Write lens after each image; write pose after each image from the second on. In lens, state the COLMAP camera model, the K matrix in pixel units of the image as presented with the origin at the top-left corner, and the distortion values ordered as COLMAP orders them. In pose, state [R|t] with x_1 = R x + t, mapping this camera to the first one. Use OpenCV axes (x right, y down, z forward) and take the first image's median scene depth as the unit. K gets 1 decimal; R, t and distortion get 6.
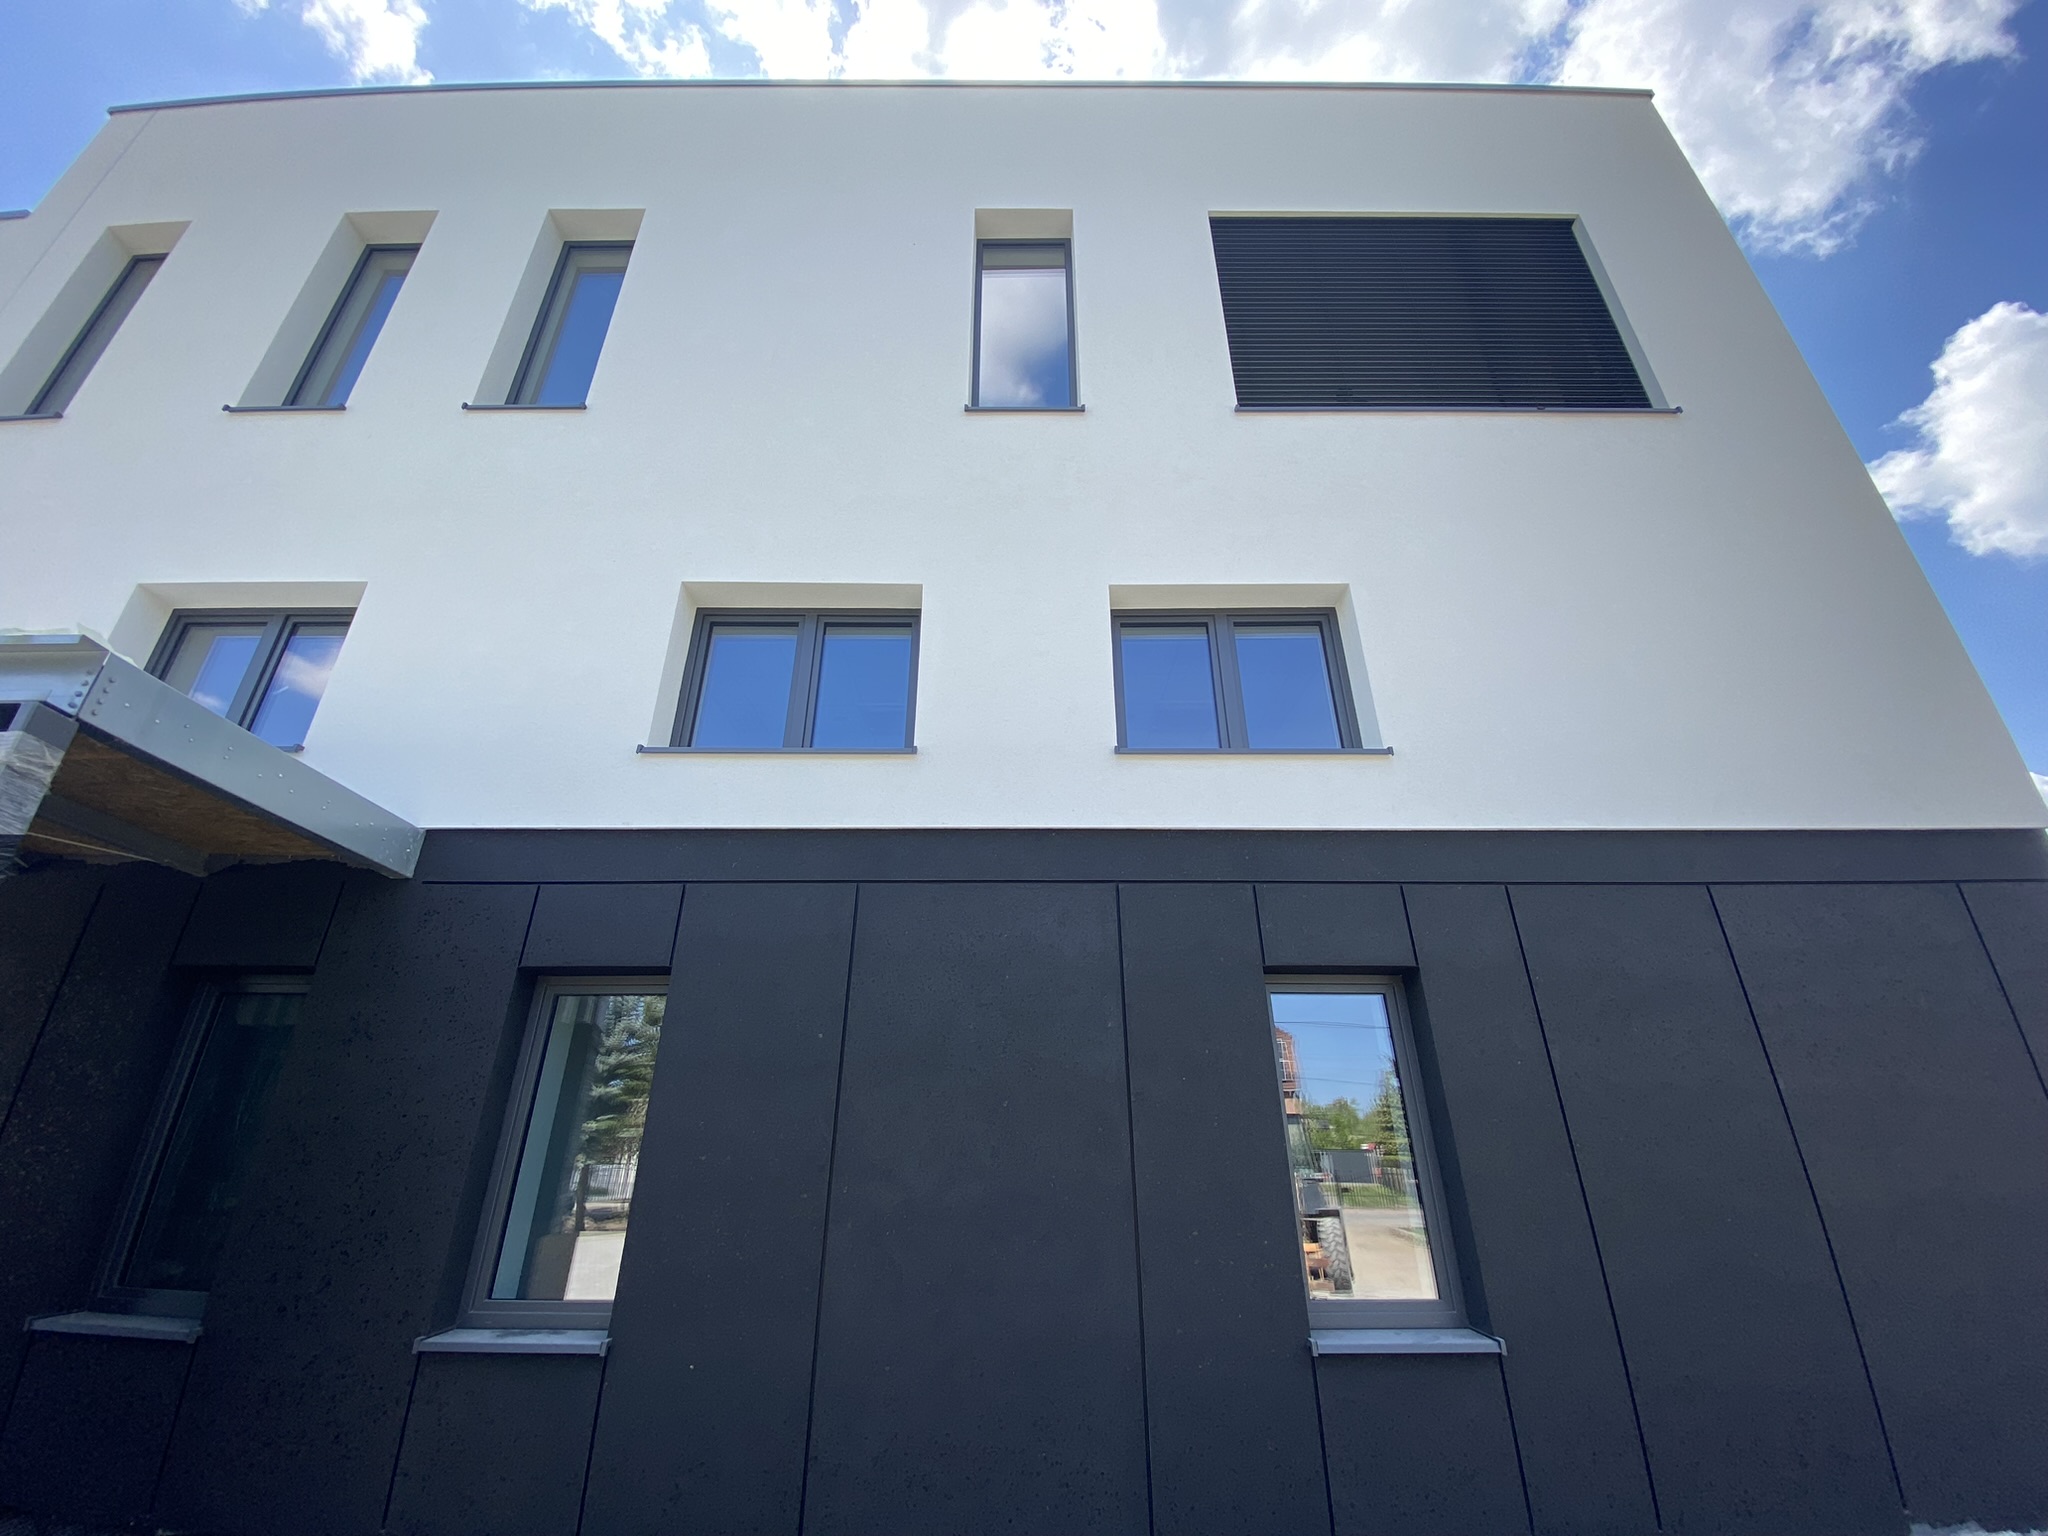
lens RADIAL K [[918.7, 0, 1023.9], [0, 918.7, 637.2], [0, 0, 1]] dist [0.010453, -0.015043]
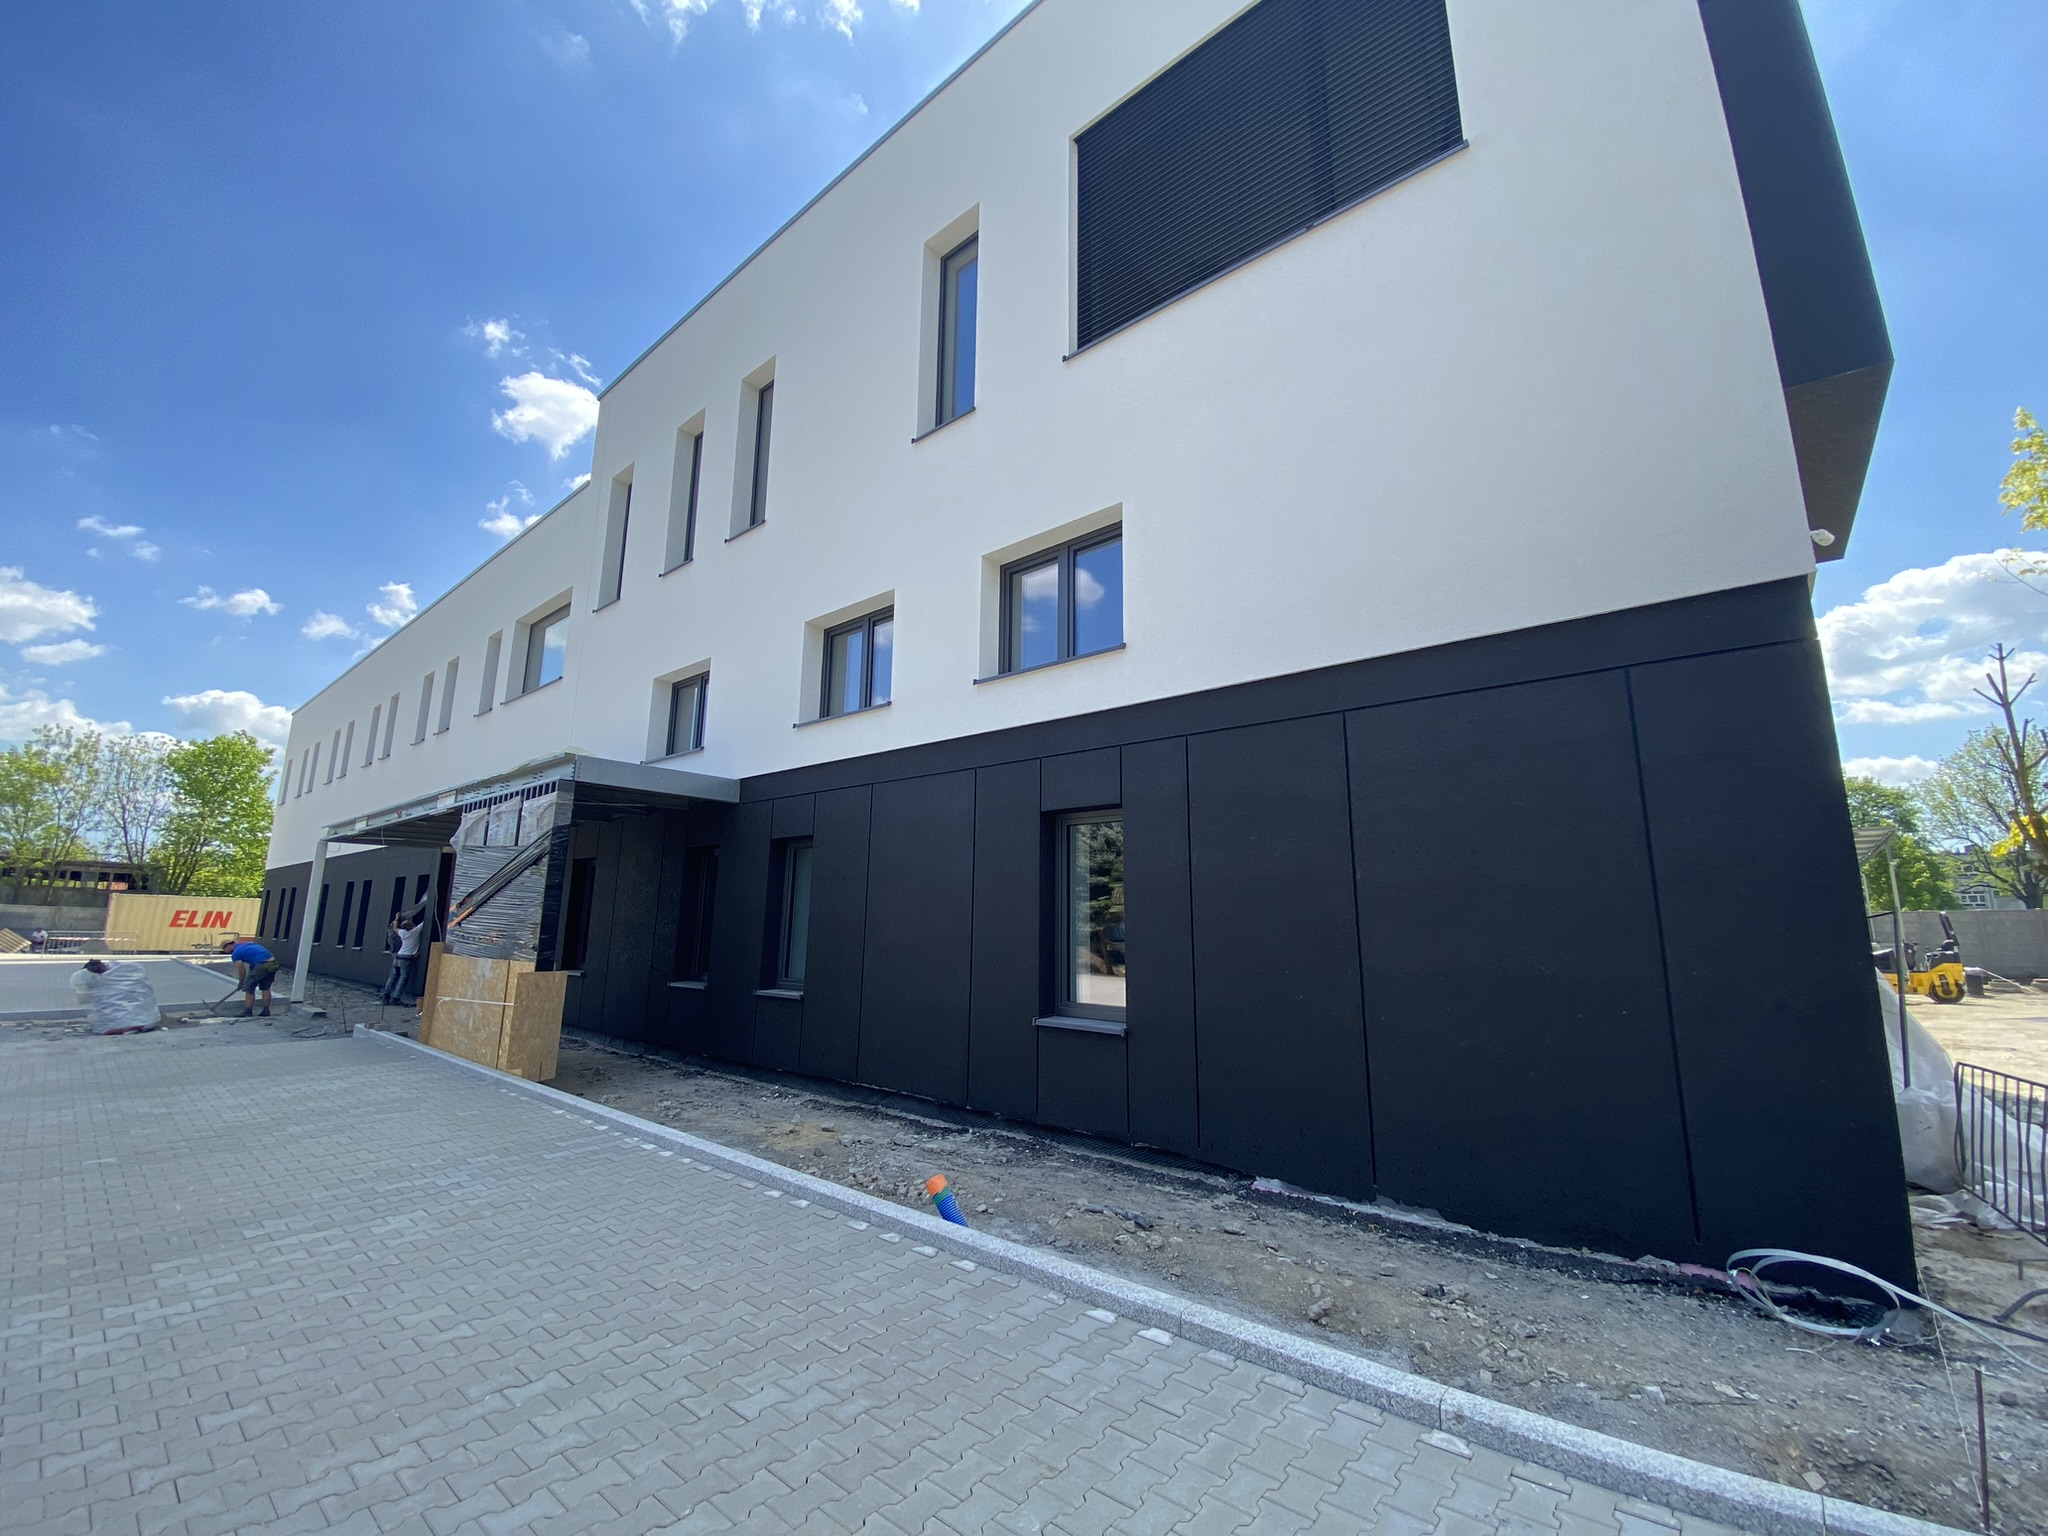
lens RADIAL K [[826.5, 0, 1024.0], [0, 826.5, 768.0], [0, 0, 1]] dist [0.002065, -0.008375]
pose [[0.762470, -0.114646, -0.636786, 0.673016], [0.312316, 0.927143, 0.207038, 0.000973], [0.566656, -0.356739, 0.742724, 0.003520]]
